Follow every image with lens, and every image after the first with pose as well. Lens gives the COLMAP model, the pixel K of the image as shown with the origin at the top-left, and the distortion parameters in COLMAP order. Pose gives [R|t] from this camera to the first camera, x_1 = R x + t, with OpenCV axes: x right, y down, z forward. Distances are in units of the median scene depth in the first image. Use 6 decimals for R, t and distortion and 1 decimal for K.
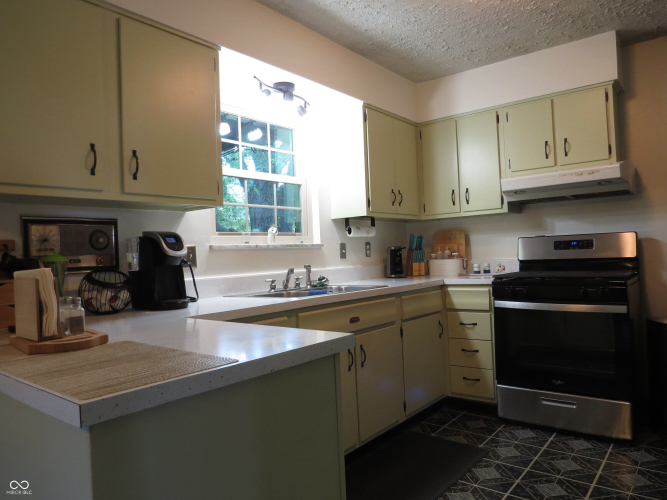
lens RADIAL K [[480.1, 0, 333.5], [0, 480.1, 250.0], [0, 0, 1]] dist [-0.004127, -0.000161]
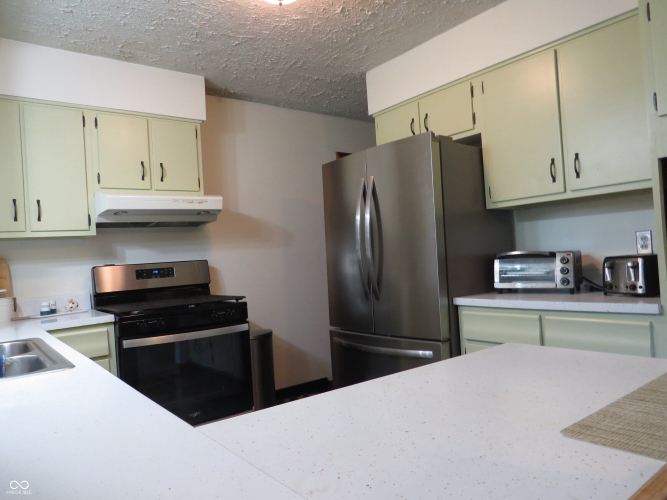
lens RADIAL K [[480.1, 0, 333.5], [0, 480.1, 250.0], [0, 0, 1]] dist [-0.004127, -0.000161]
pose [[0.230342, 0.039273, 0.972317, -0.363904], [0.055024, 0.997061, -0.053308, 0.013876], [-0.971553, 0.065780, 0.227504, 0.433197]]
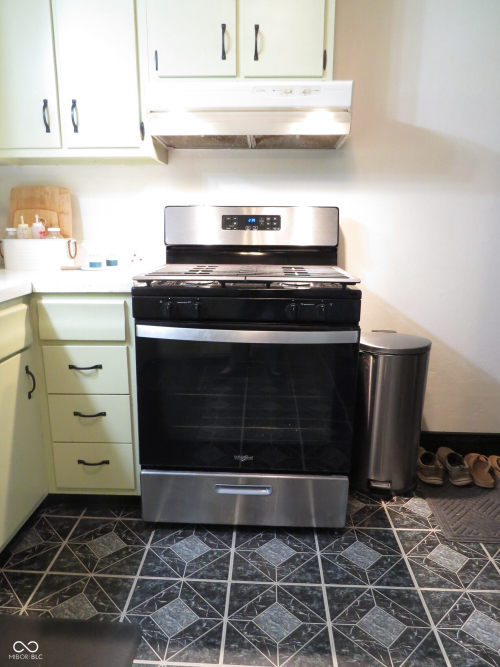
lens RADIAL K [[503.3, 0, 242.1], [0, 503.3, 328.6], [0, 0, 1]] dist [-0.002335, 0.001229]
pose [[0.813073, -0.078042, 0.576907, 0.105940], [-0.040715, 0.980924, 0.190078, 0.000660], [-0.580736, -0.178037, 0.794386, 0.471292]]
